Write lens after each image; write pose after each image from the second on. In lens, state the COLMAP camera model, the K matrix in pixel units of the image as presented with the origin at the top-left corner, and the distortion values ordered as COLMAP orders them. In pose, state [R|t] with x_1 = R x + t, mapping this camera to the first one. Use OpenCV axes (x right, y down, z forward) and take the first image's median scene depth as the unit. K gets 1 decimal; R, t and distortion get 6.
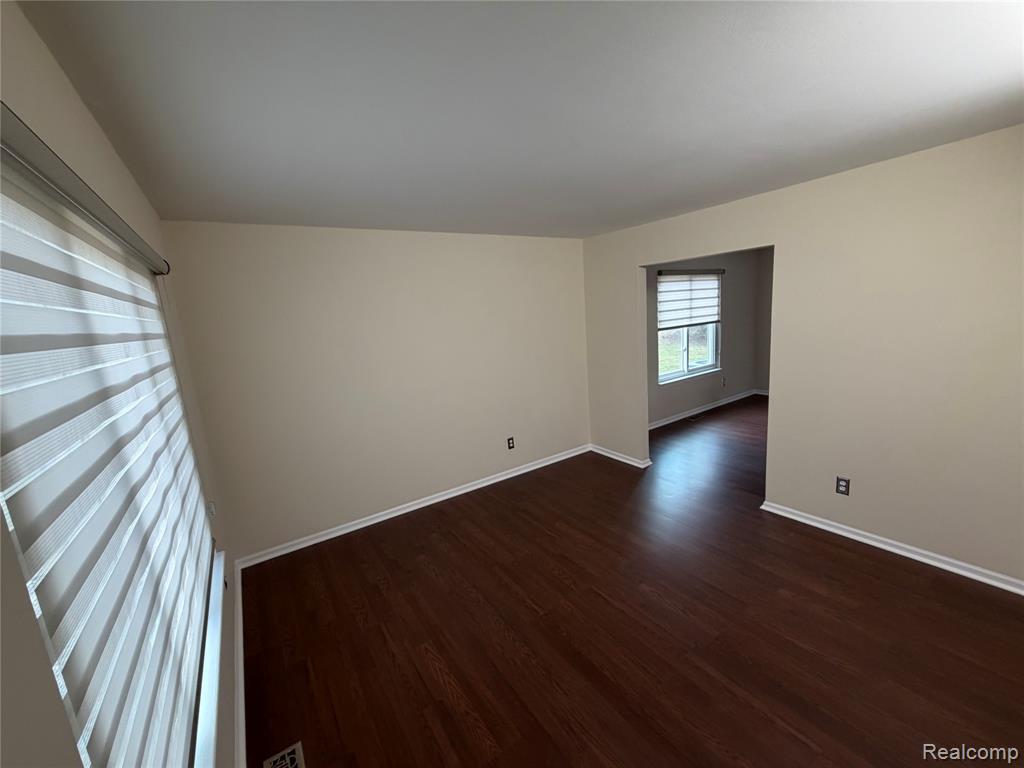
lens RADIAL K [[413.8, 0, 525.6], [0, 413.8, 382.5], [0, 0, 1]] dist [-0.000429, -0.000100]
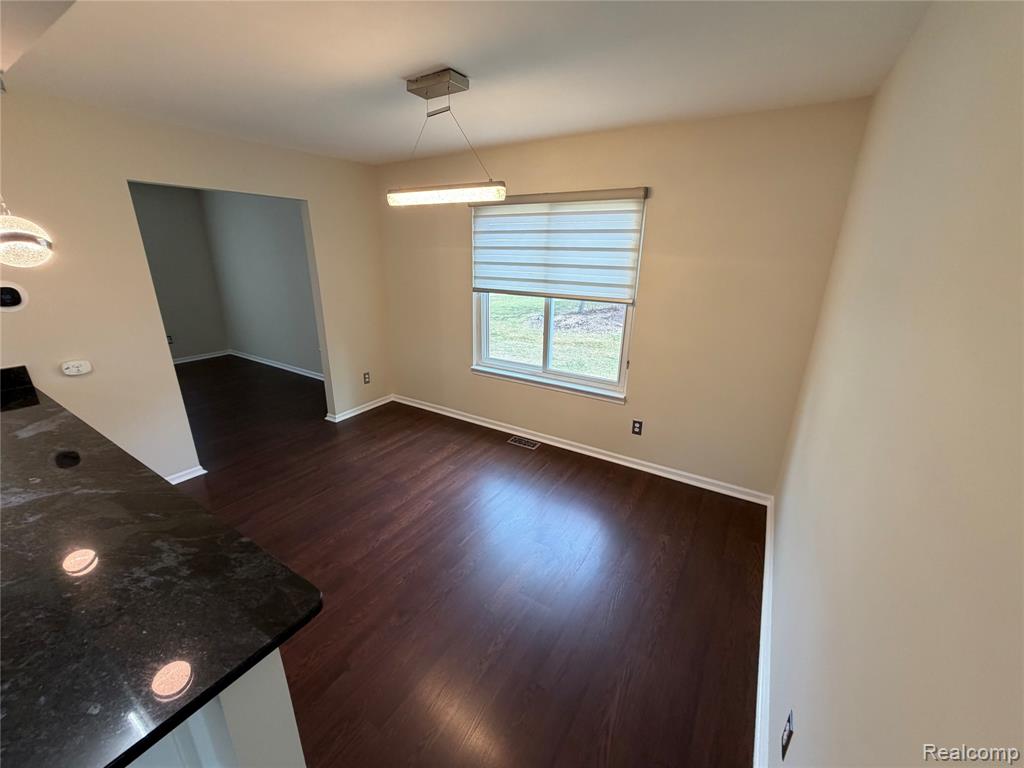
lens RADIAL K [[407.8, 0, 508.3], [0, 407.8, 386.4], [0, 0, 1]] dist [-0.000101, 0.000165]
pose [[0.384461, 0.363468, -0.848576, 1.765747], [-0.209730, 0.929580, 0.303142, -0.353167], [0.899001, 0.061425, 0.433617, 1.385338]]
